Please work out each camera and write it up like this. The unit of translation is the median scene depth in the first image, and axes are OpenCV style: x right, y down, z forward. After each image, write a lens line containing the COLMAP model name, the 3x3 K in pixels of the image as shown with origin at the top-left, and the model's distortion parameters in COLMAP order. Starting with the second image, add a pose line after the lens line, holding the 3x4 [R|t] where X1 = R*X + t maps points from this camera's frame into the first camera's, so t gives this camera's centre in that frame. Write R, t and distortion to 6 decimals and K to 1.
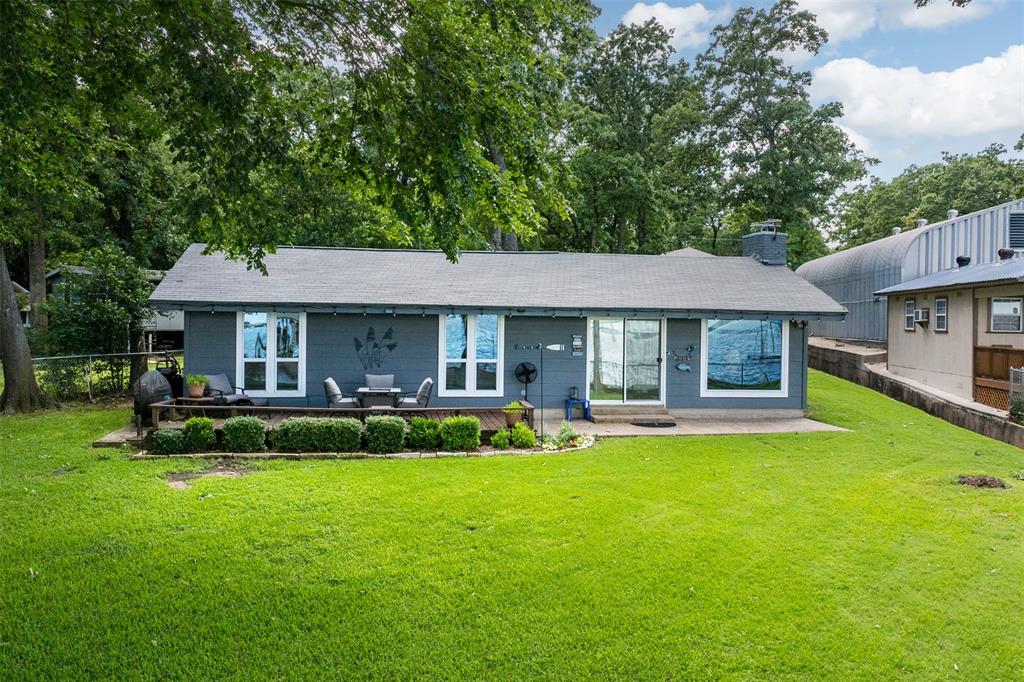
lens RADIAL K [[731.4, 0, 455.3], [0, 731.4, 341.1], [0, 0, 1]] dist [-0.000989, -0.001302]
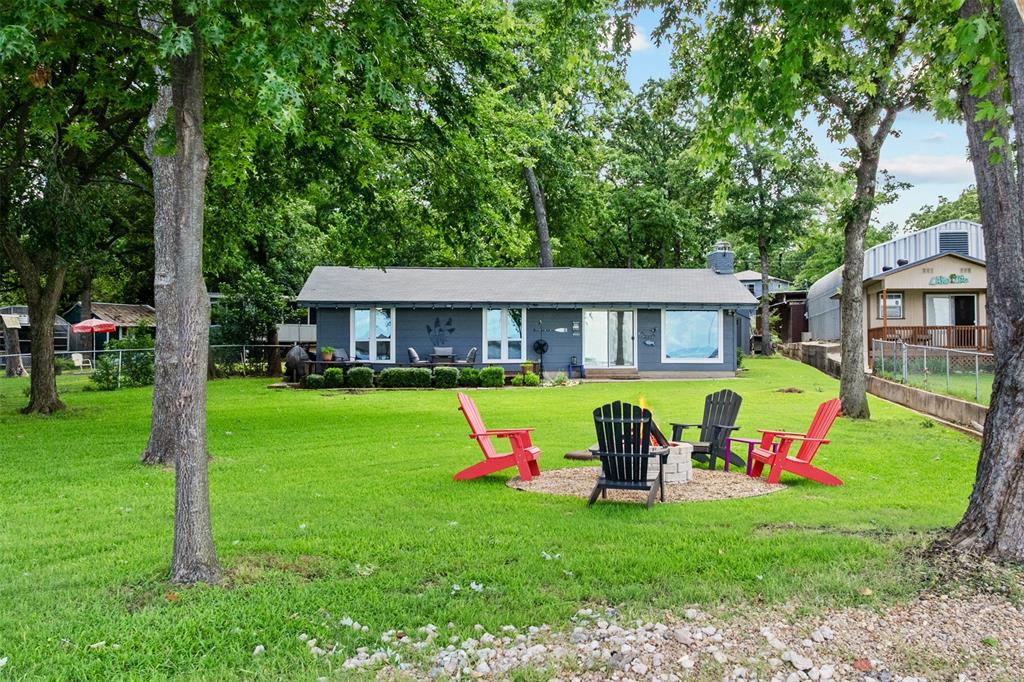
lens RADIAL K [[843.5, 0, 512.9], [0, 843.5, 366.1], [0, 0, 1]] dist [0.002483, -0.000187]
pose [[0.999184, -0.014957, -0.037513, 0.104376], [0.013930, 0.999526, -0.027471, 0.130625], [0.037906, 0.026926, 0.998918, -0.735552]]
